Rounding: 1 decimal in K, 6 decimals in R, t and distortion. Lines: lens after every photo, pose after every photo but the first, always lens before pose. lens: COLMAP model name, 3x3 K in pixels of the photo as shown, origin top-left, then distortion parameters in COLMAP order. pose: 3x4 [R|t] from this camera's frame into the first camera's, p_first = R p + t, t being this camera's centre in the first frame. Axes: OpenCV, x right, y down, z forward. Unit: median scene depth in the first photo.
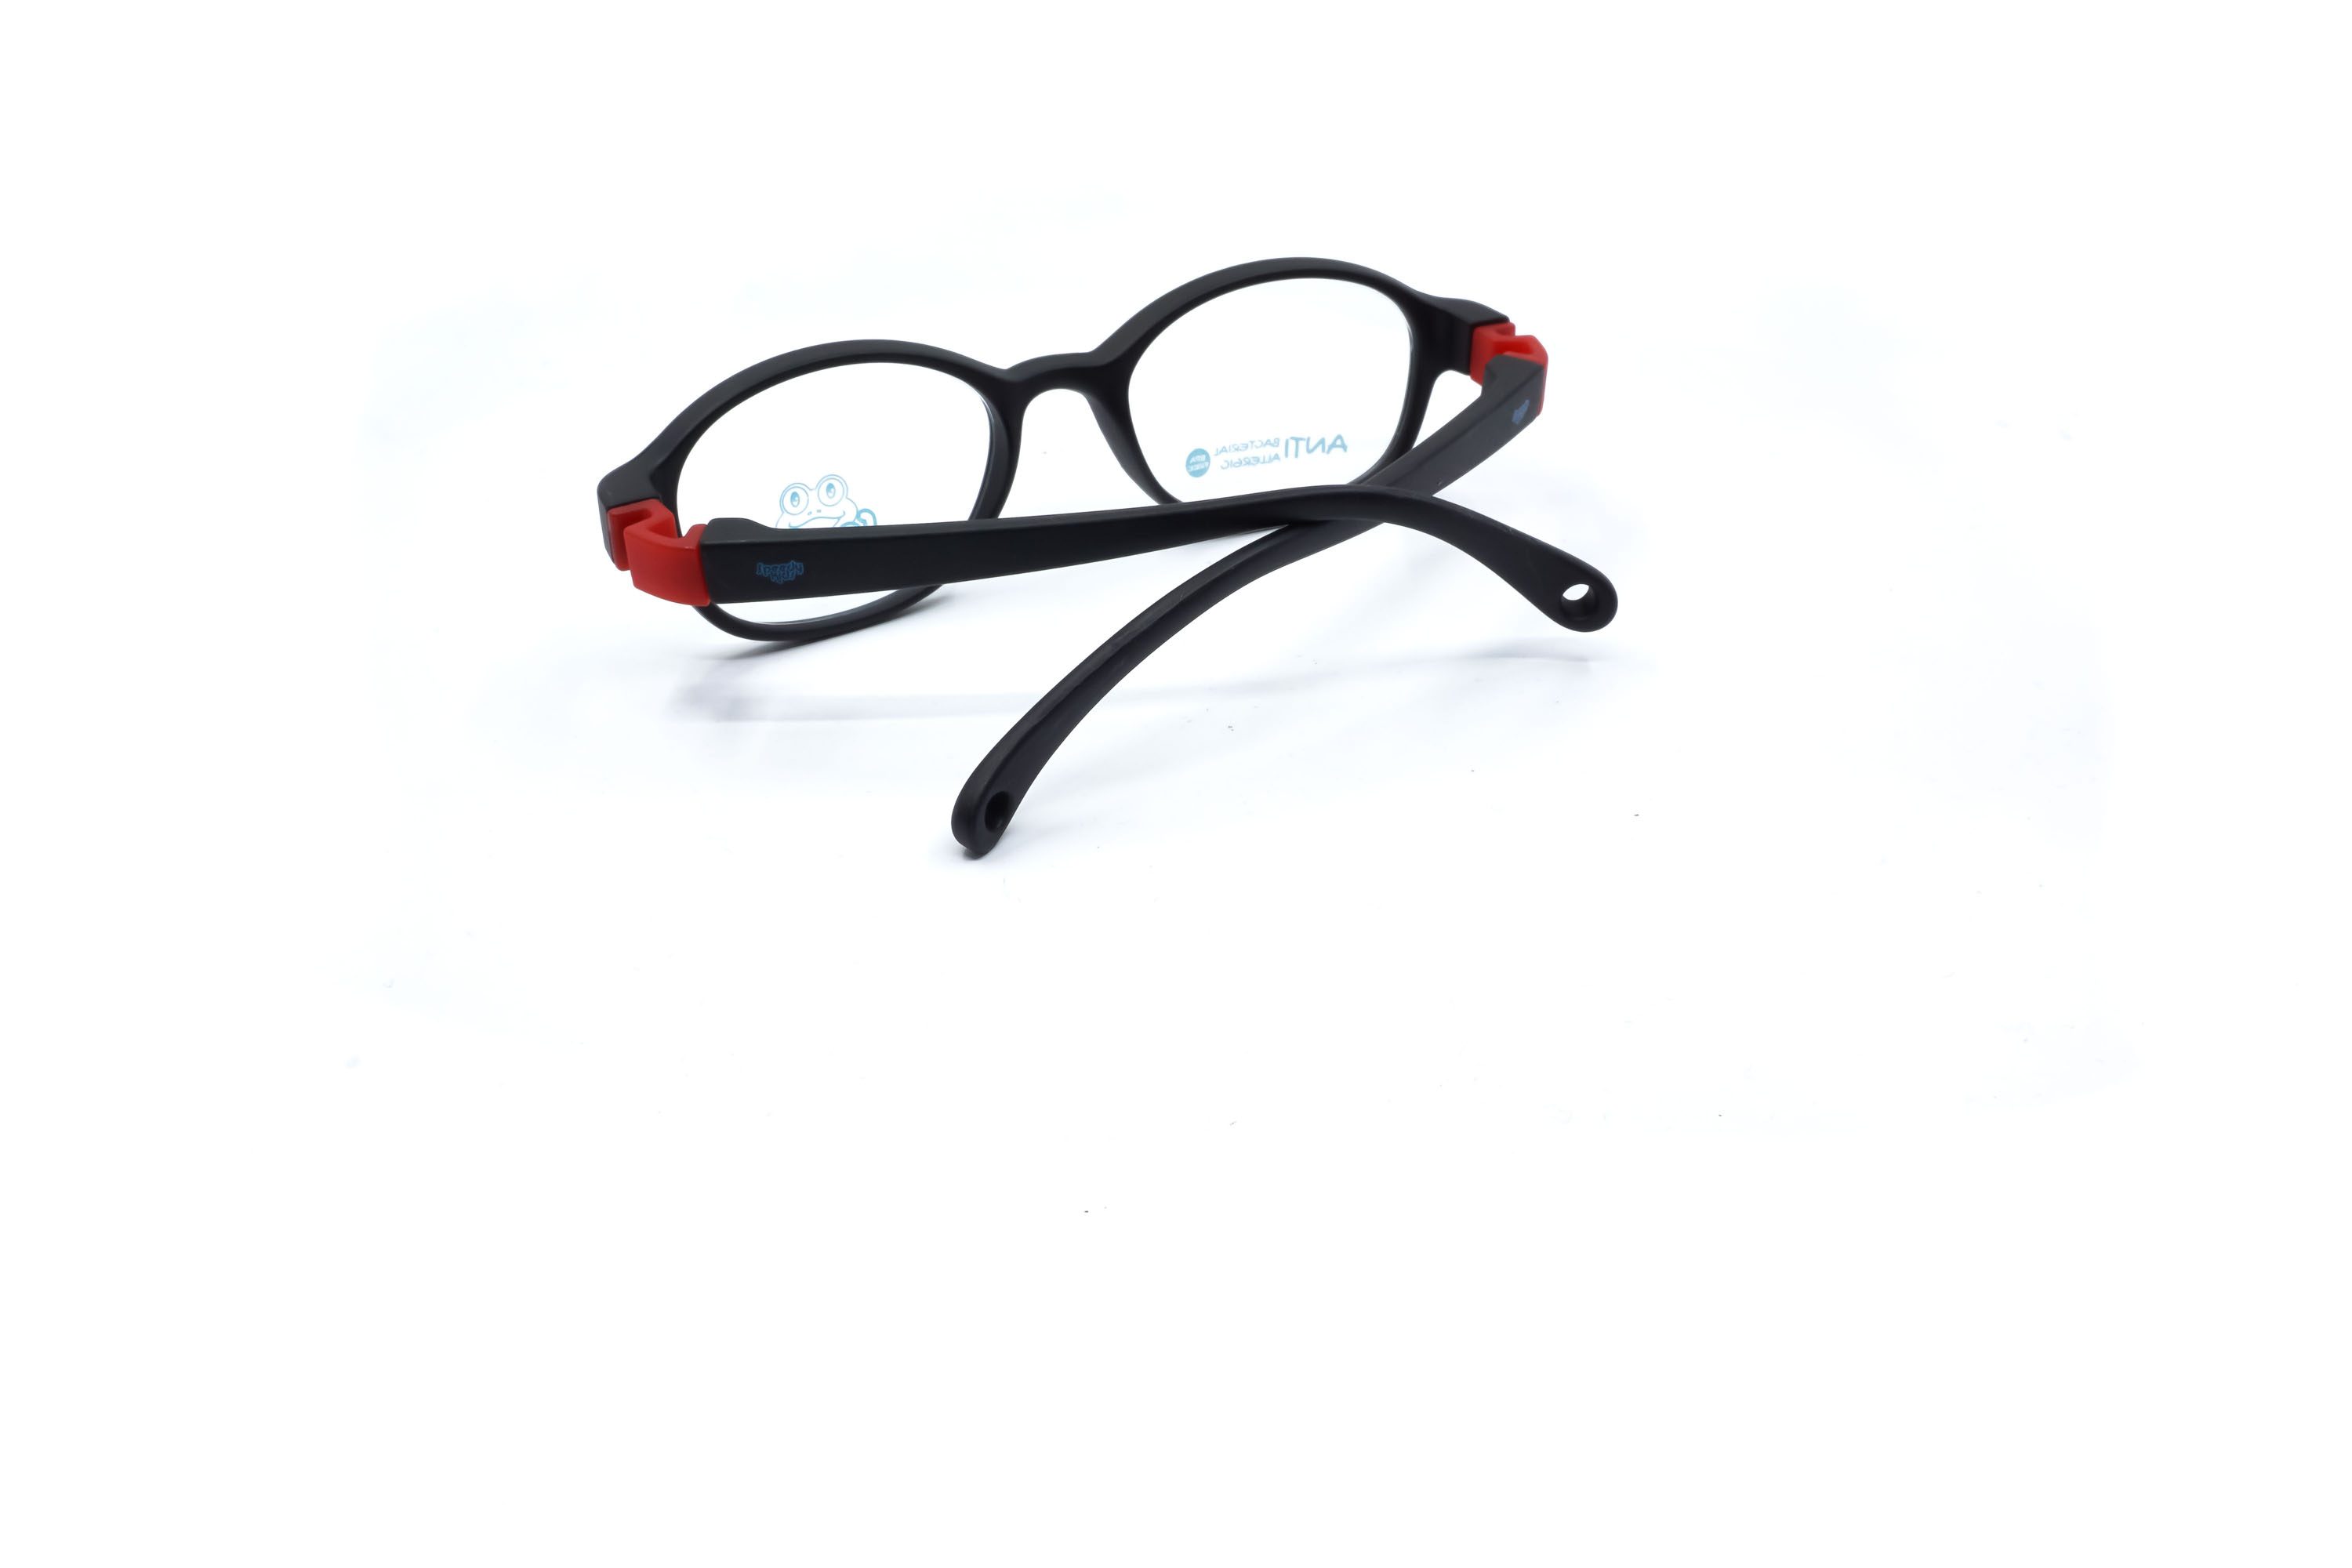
lens RADIAL K [[2417.4, 0, 1195.9], [0, 2417.4, 784.2], [0, 0, 1]] dist [0.018944, -0.005324]
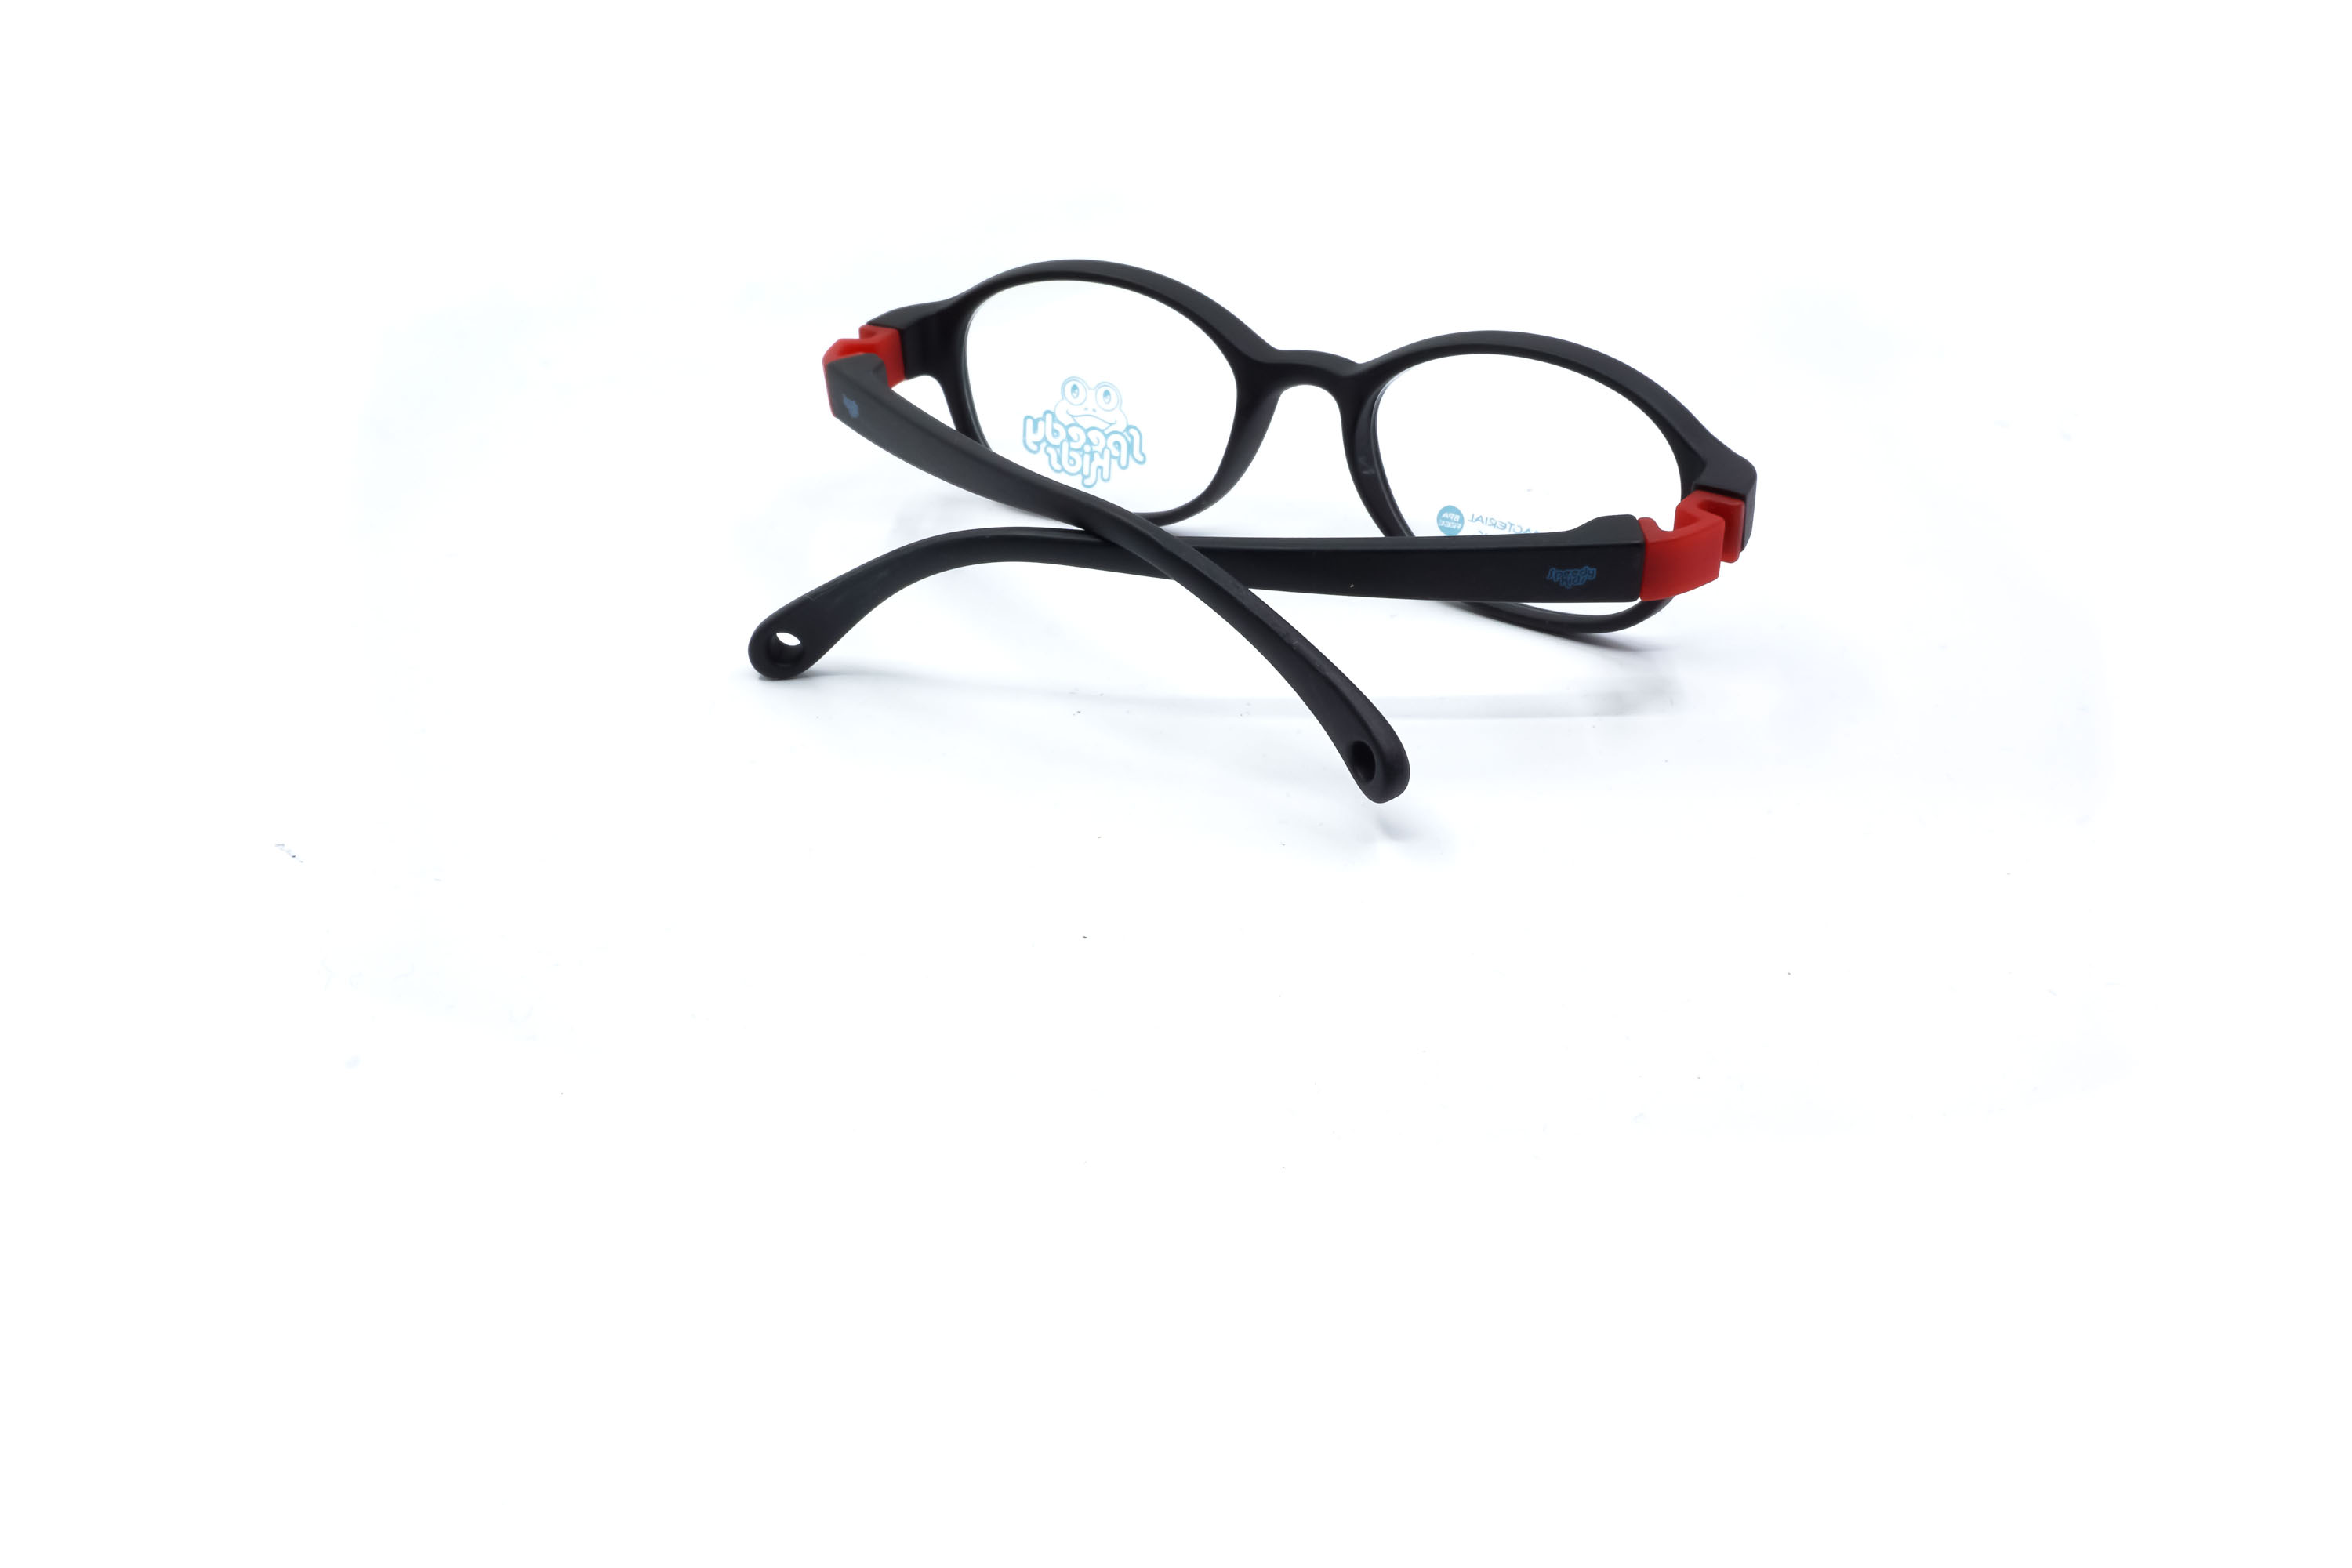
lens RADIAL K [[2417.4, 0, 1195.9], [0, 2417.4, 784.2], [0, 0, 1]] dist [0.018944, -0.005324]
pose [[0.493309, 0.434705, -0.753444, 0.748195], [-0.422242, 0.876949, 0.229504, -0.230140], [0.760498, 0.204920, 0.616158, 0.387456]]
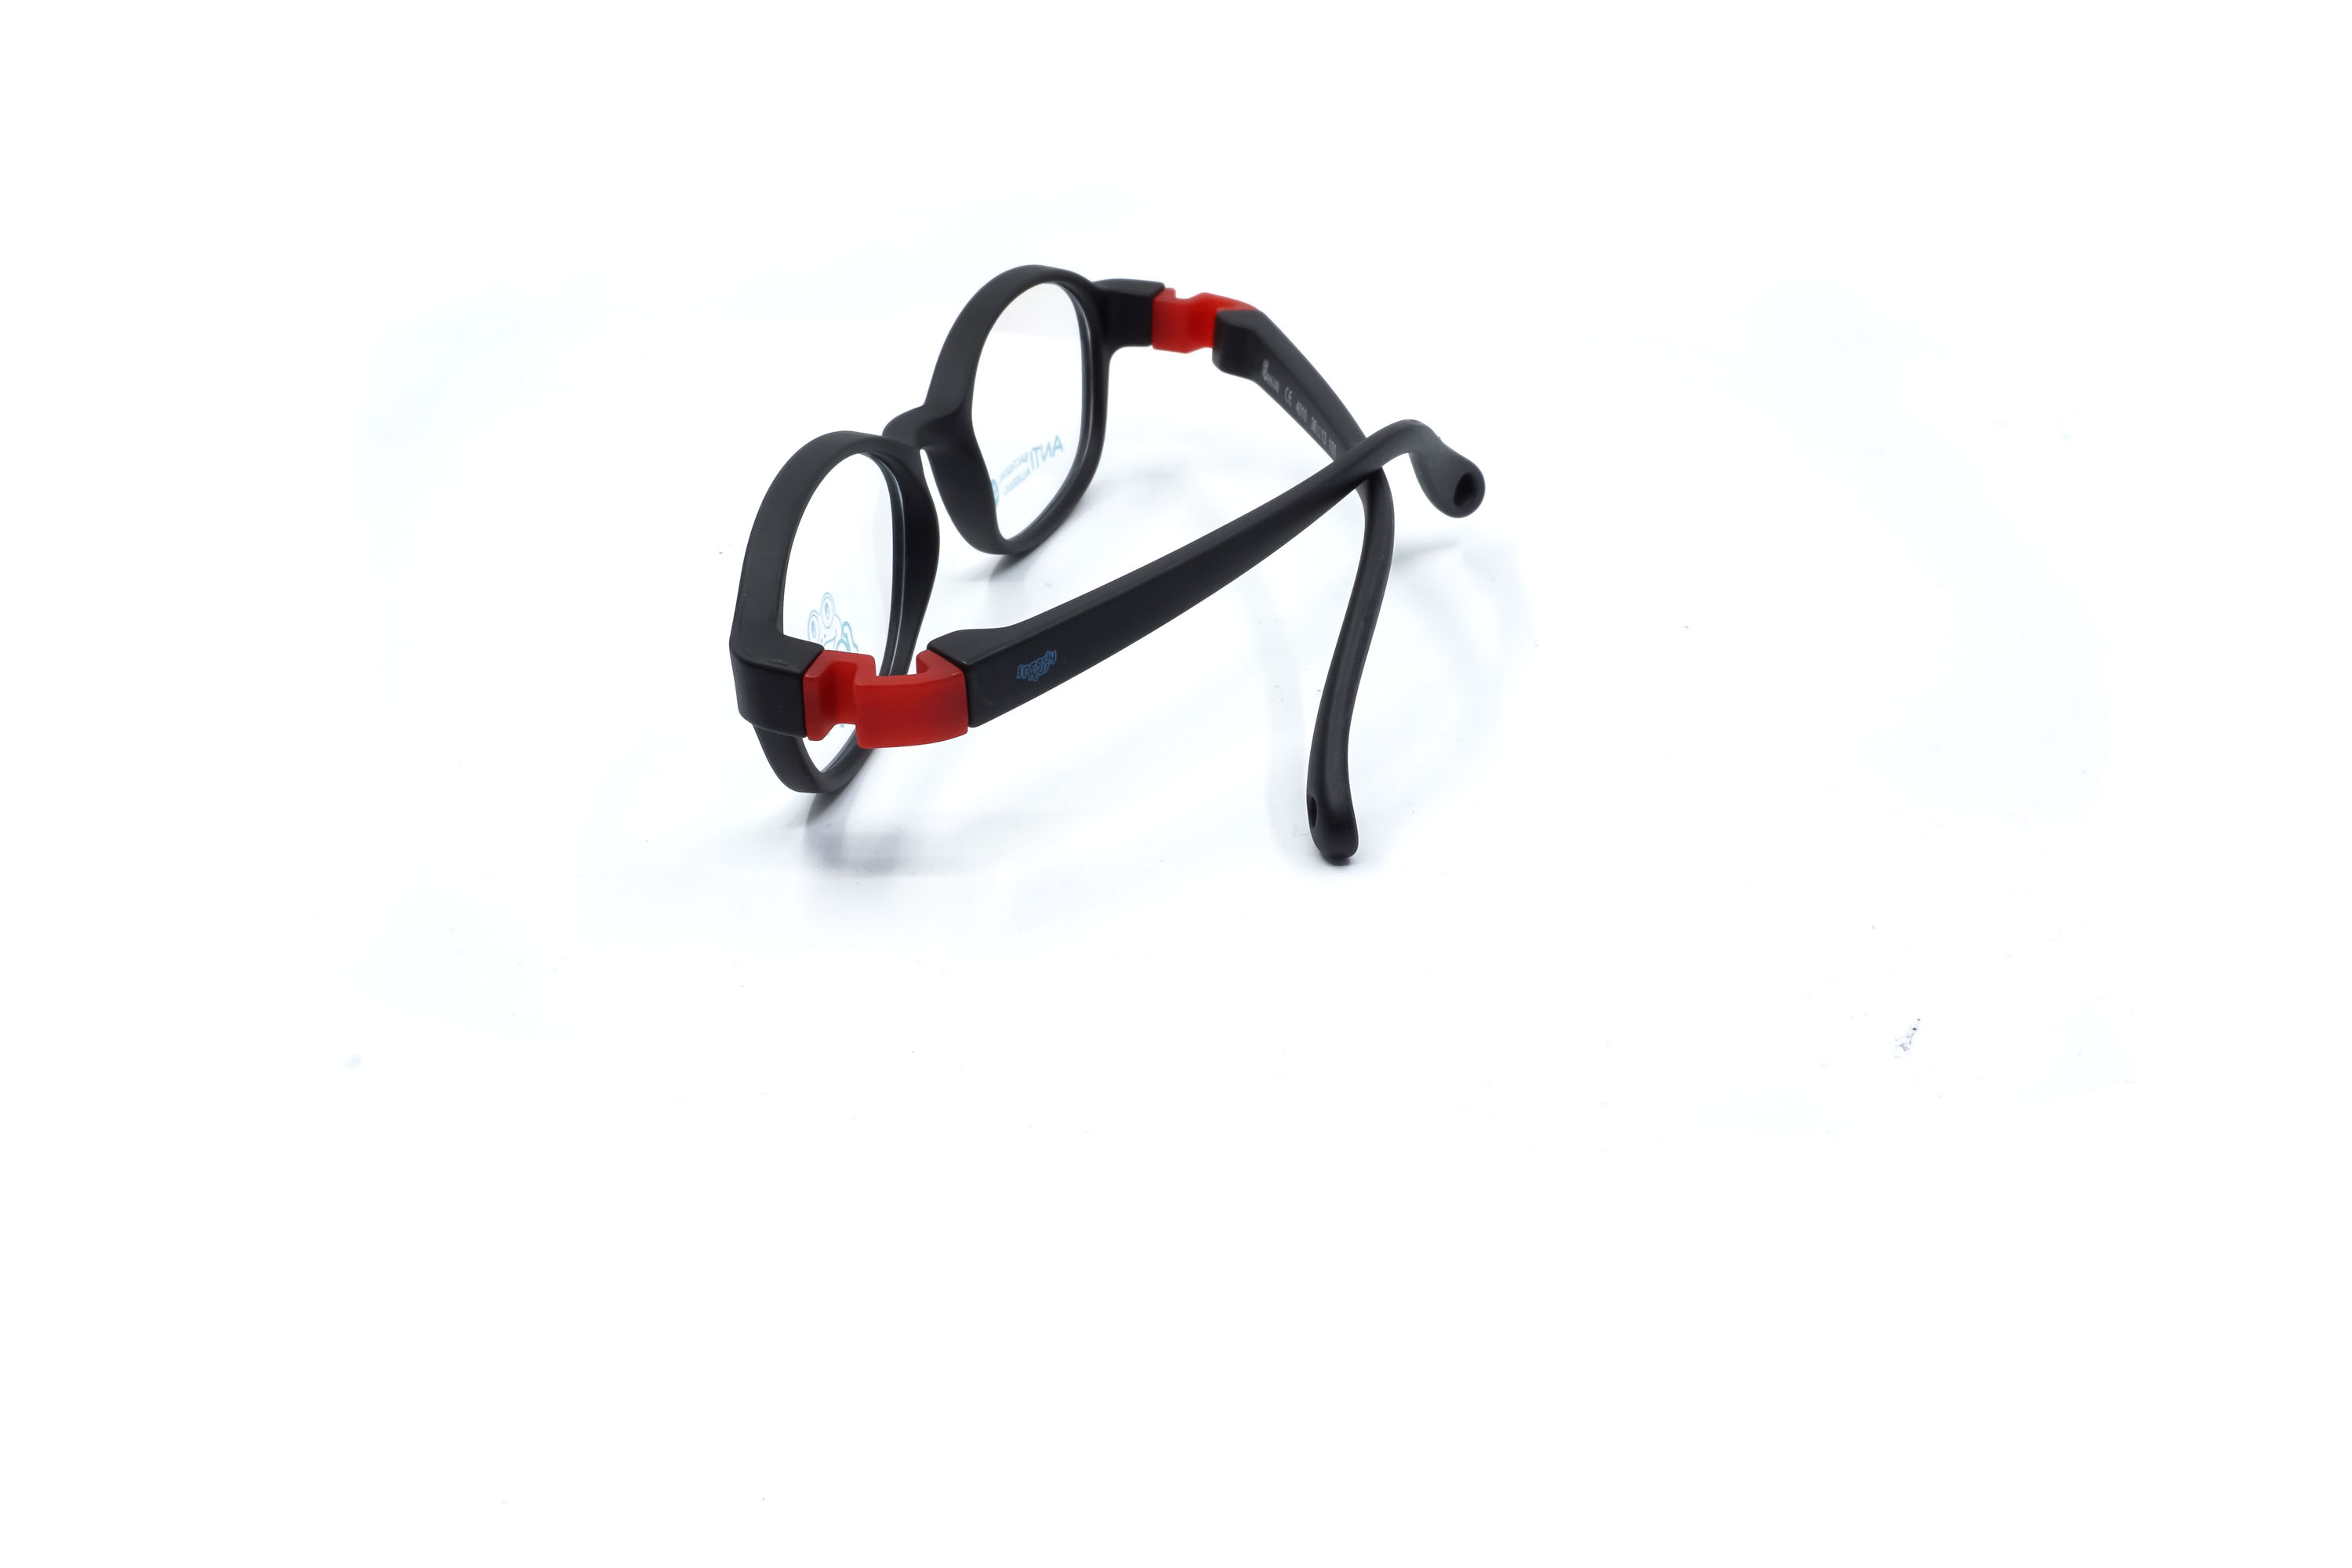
lens RADIAL K [[2417.4, 0, 1195.9], [0, 2417.4, 784.2], [0, 0, 1]] dist [0.018944, -0.005324]
pose [[0.709762, -0.348047, 0.612455, -0.618168], [0.355365, 0.927588, 0.115306, -0.114150], [-0.608238, 0.135805, 0.782051, 0.209438]]
